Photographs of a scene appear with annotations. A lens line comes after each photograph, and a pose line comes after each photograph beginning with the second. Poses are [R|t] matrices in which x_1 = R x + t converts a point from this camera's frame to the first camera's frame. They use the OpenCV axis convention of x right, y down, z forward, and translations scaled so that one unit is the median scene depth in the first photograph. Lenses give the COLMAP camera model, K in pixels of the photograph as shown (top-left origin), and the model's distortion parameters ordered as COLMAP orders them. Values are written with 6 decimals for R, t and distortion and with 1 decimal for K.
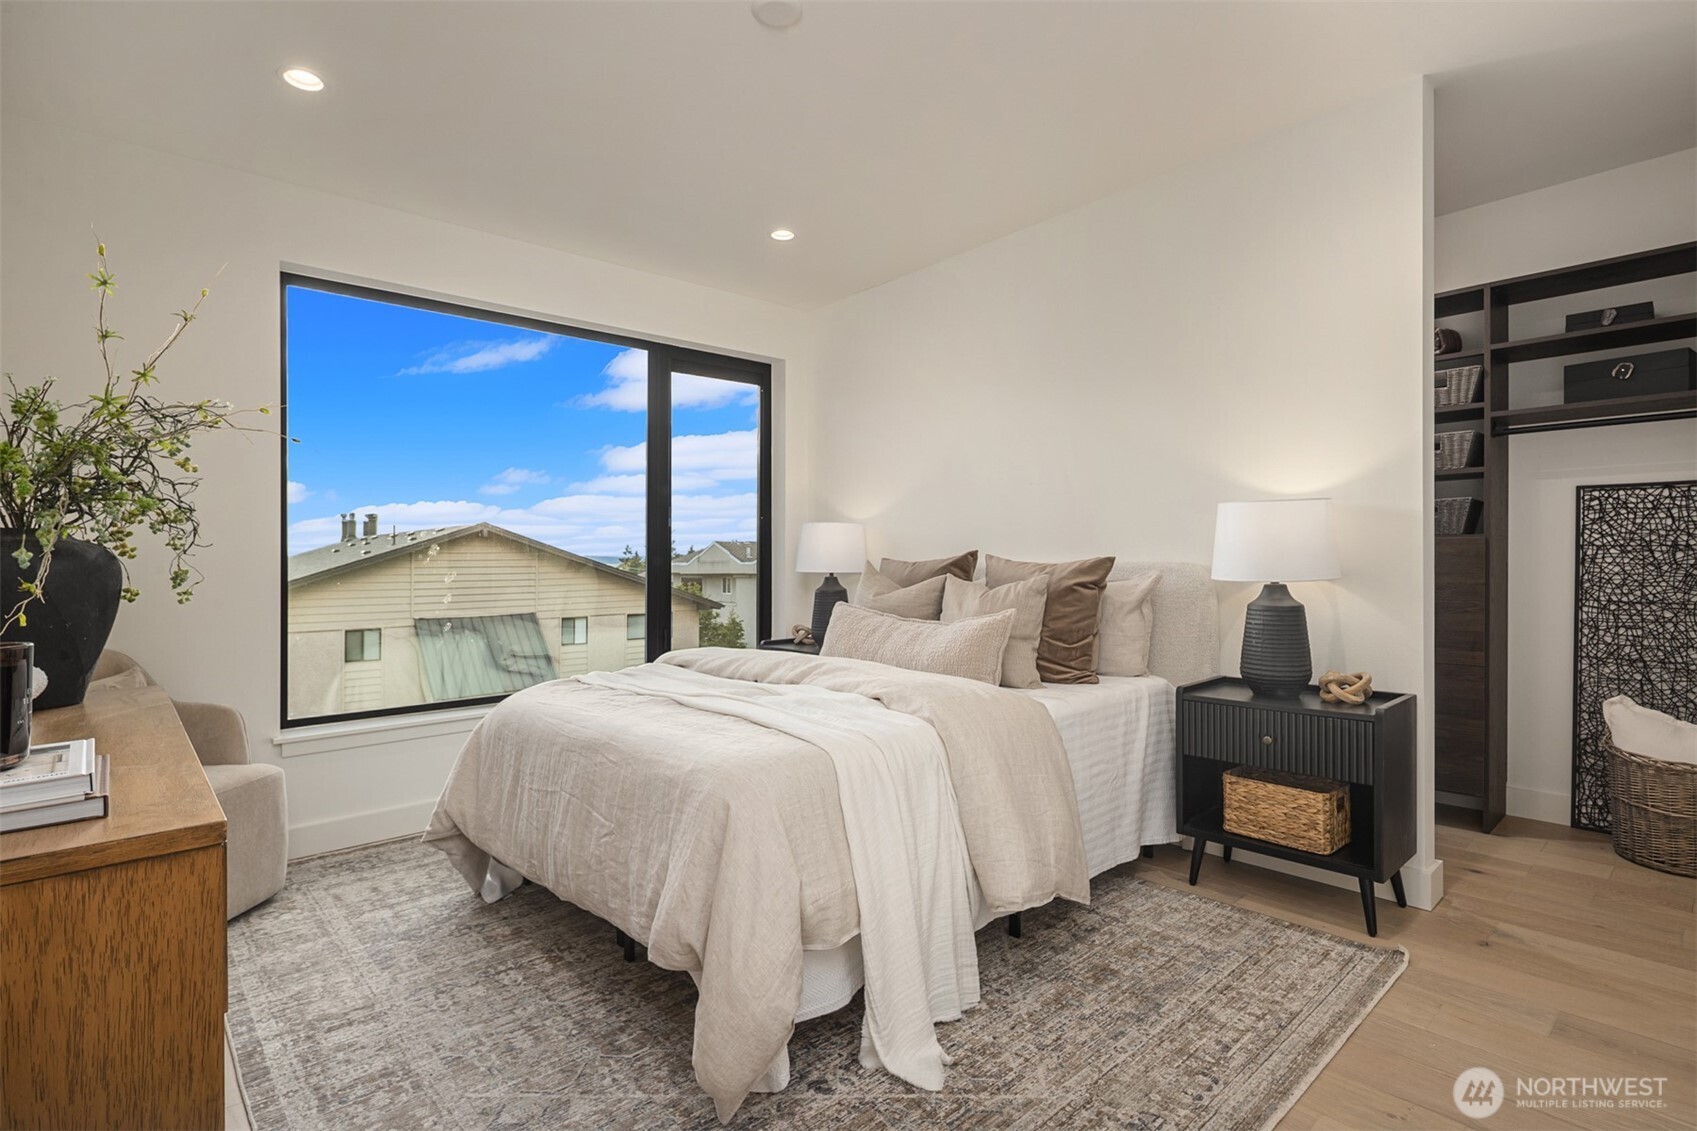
lens RADIAL K [[817.9, 0, 851.4], [0, 817.9, 562.3], [0, 0, 1]] dist [0.001351, -0.000260]
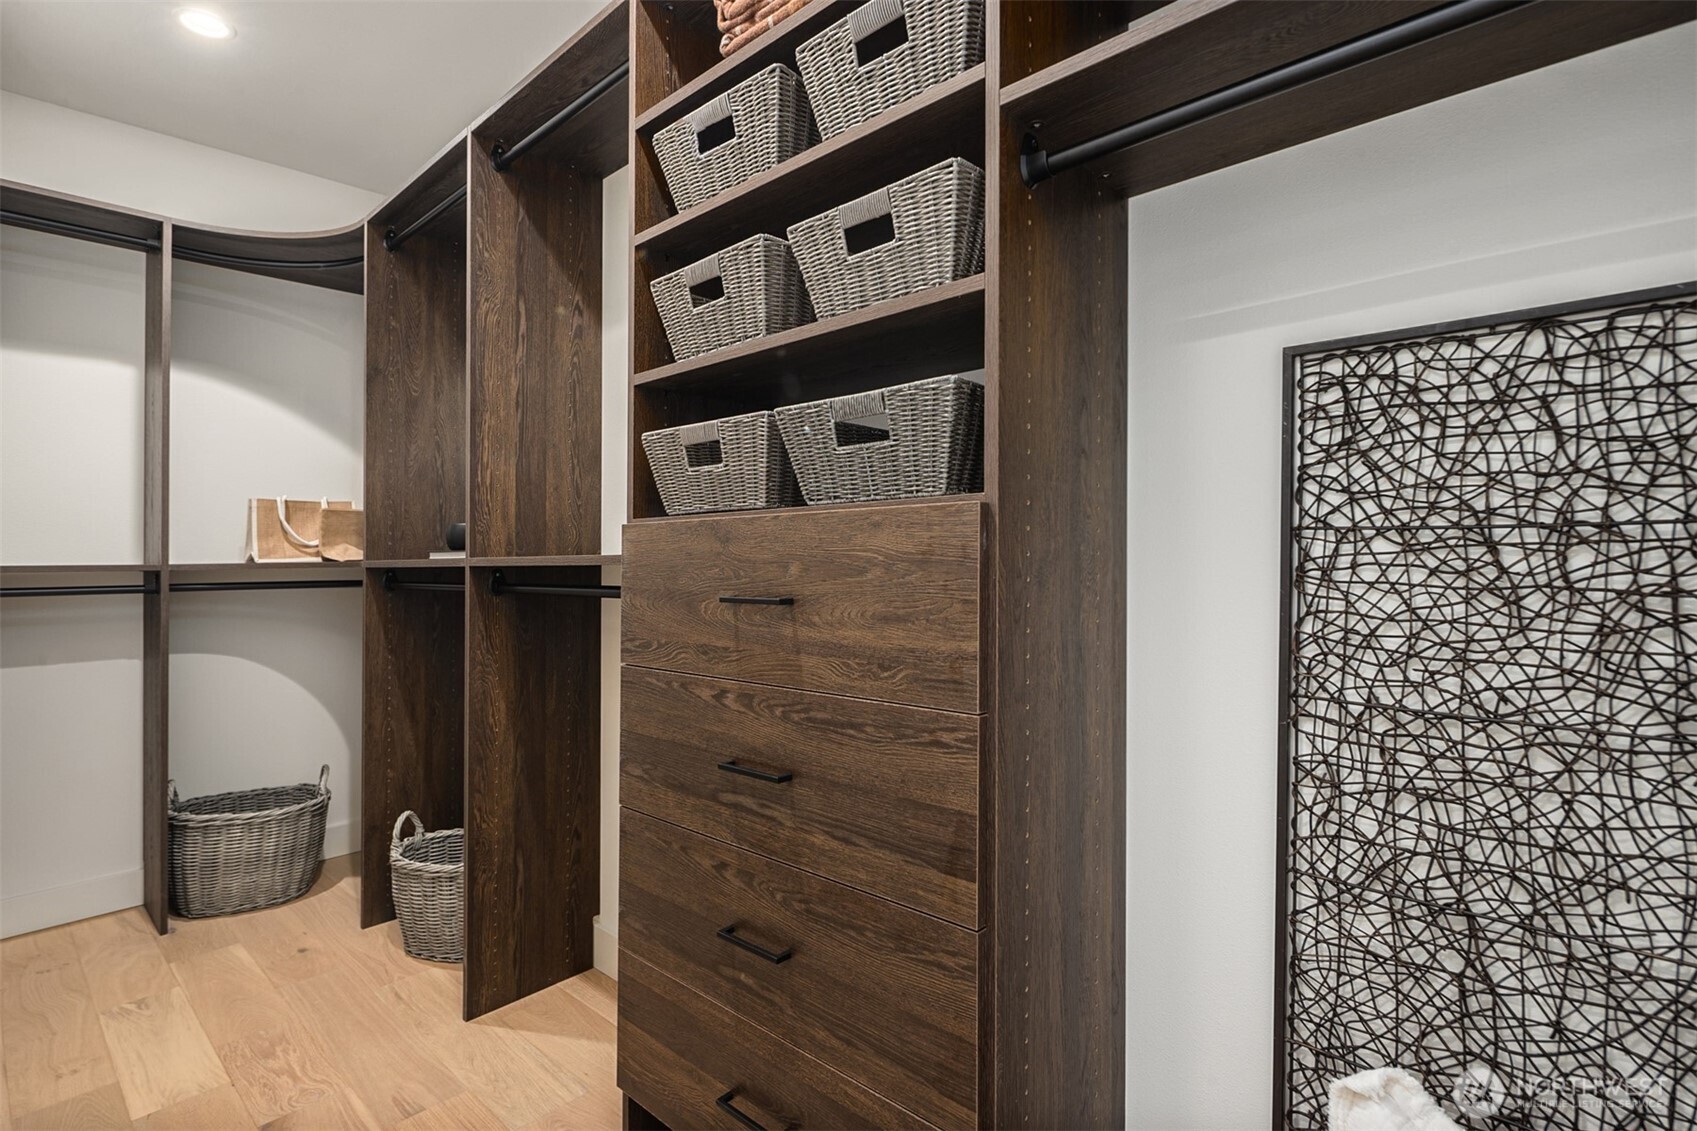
lens RADIAL K [[817.9, 0, 851.5], [0, 817.9, 565.5], [0, 0, 1]] dist [0.001351, -0.000260]
pose [[0.996899, -0.005487, 0.078504, 0.711843], [0.005286, 0.999982, 0.002771, -0.008217], [-0.078518, -0.002348, 0.996910, 0.711658]]
